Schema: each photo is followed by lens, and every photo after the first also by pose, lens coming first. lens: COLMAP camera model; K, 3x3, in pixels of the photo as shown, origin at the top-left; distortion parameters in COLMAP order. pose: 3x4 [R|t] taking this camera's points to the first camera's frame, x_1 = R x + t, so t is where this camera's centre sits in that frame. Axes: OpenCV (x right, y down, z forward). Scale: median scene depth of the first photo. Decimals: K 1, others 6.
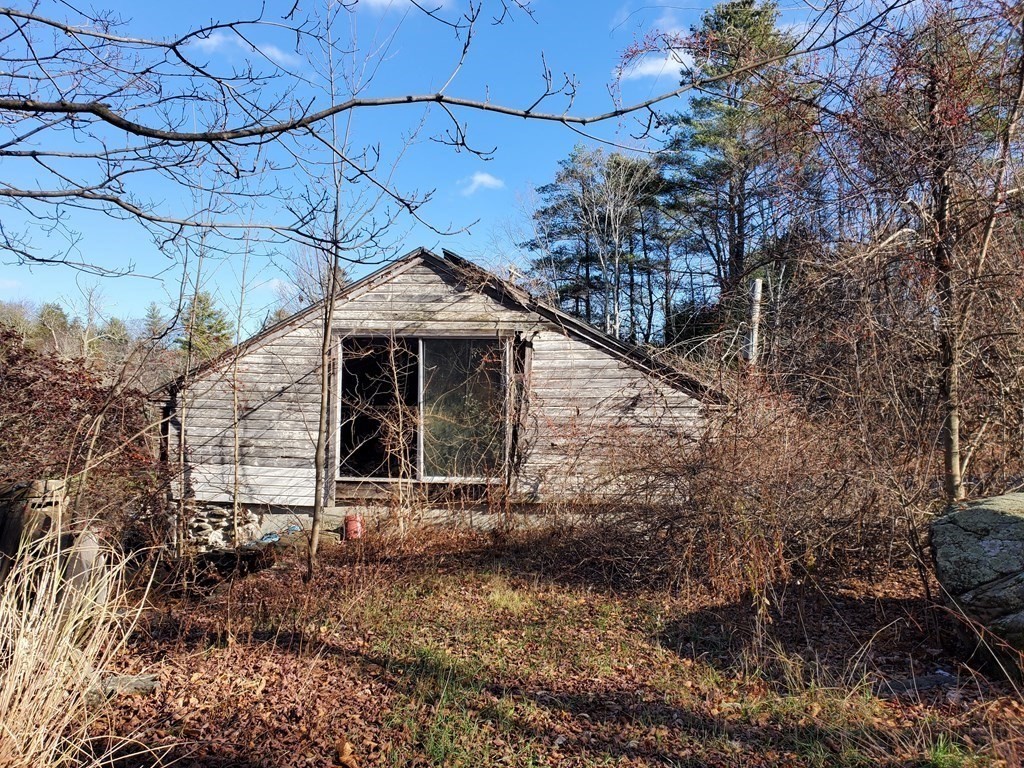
lens RADIAL K [[807.2, 0, 512.0], [0, 807.2, 381.0], [0, 0, 1]] dist [0.044924, 0.000872]
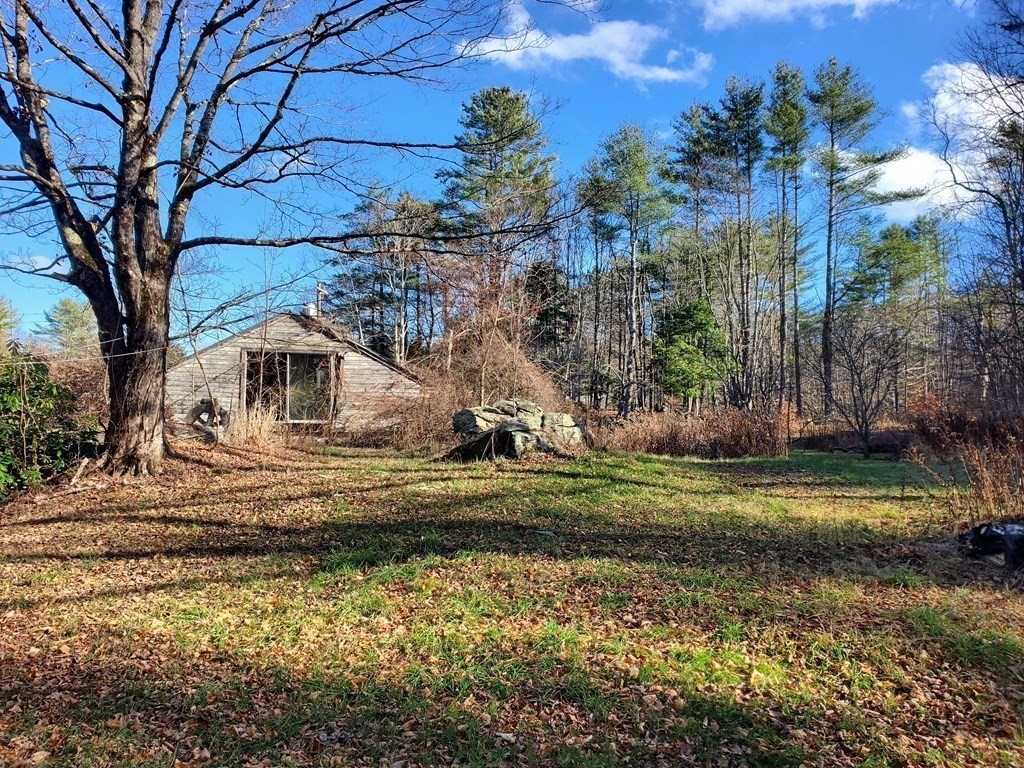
lens RADIAL K [[807.2, 0, 512.0], [0, 807.2, 392.5], [0, 0, 1]] dist [0.044924, 0.000872]
pose [[0.969153, 0.011984, 0.246168, -0.067849], [-0.016183, 0.999756, 0.015043, 0.006737], [-0.245927, -0.018563, 0.969110, -1.152517]]
